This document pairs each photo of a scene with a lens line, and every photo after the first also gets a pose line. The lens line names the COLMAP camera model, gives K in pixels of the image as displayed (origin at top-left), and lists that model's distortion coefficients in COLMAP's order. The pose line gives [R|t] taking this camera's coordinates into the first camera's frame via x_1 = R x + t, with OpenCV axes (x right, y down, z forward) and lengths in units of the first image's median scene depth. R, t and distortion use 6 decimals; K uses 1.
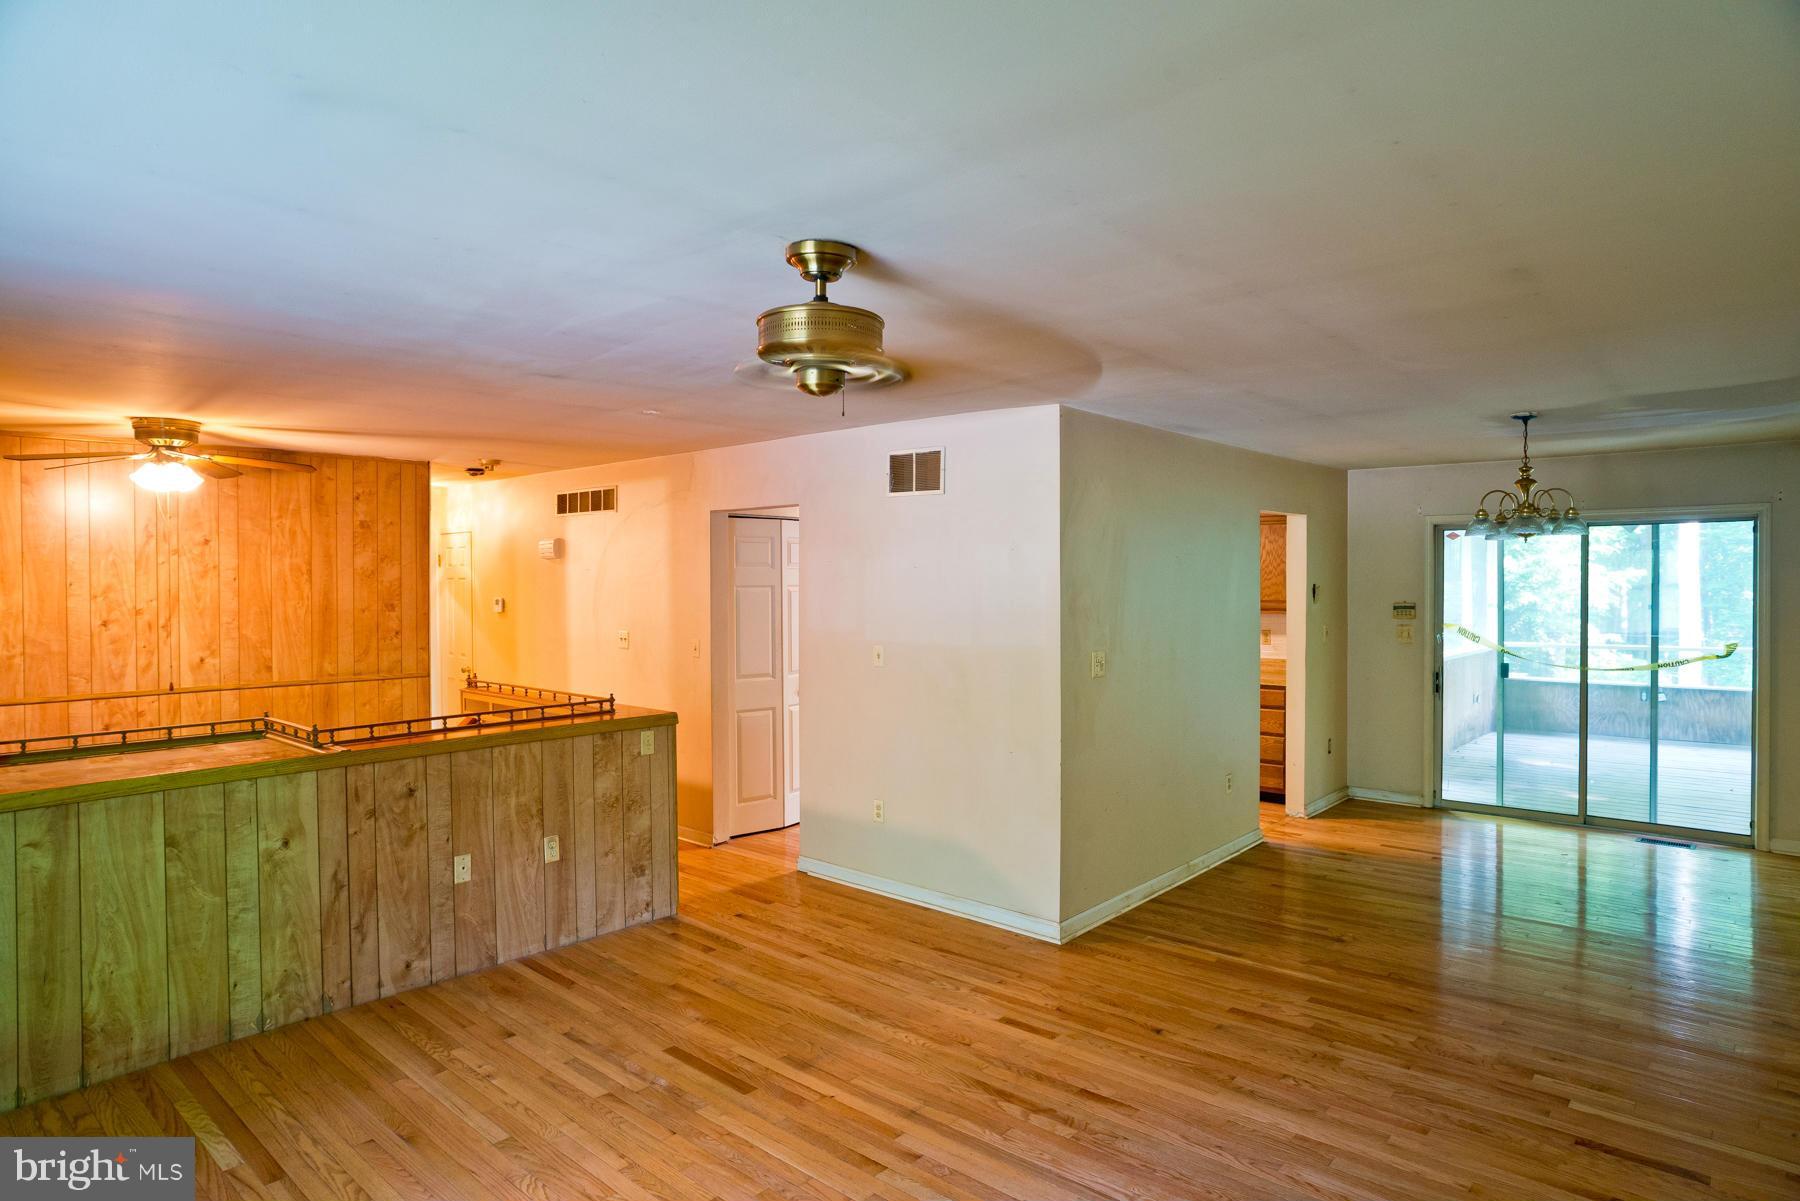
lens RADIAL K [[1028.4, 0, 902.3], [0, 1028.4, 597.7], [0, 0, 1]] dist [-0.083569, 0.056406]
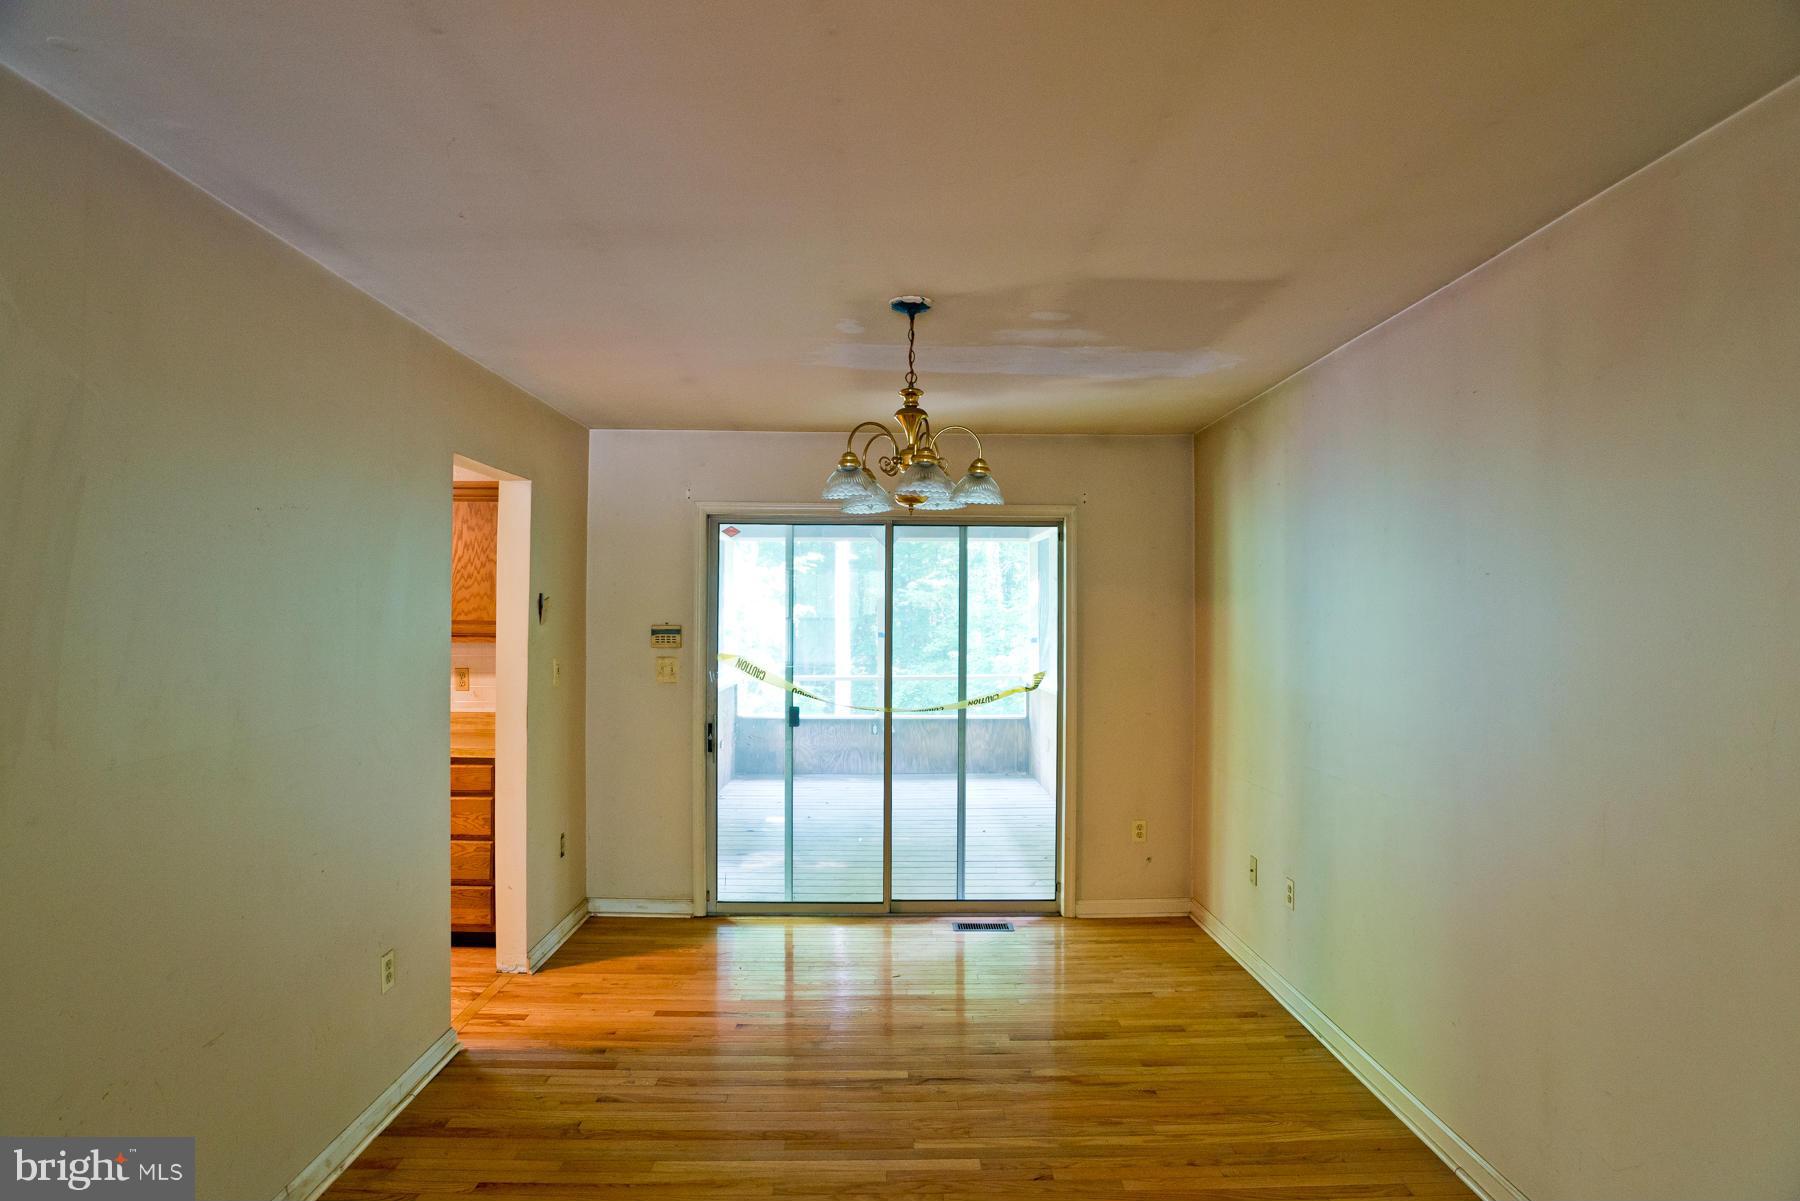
lens RADIAL K [[1028.4, 0, 902.3], [0, 1028.4, 597.7], [0, 0, 1]] dist [-0.083569, 0.056406]
pose [[0.730553, 0.022178, 0.682496, 0.202122], [0.001920, 0.999402, -0.034531, 0.016469], [-0.682853, 0.026537, 0.730073, 0.564629]]
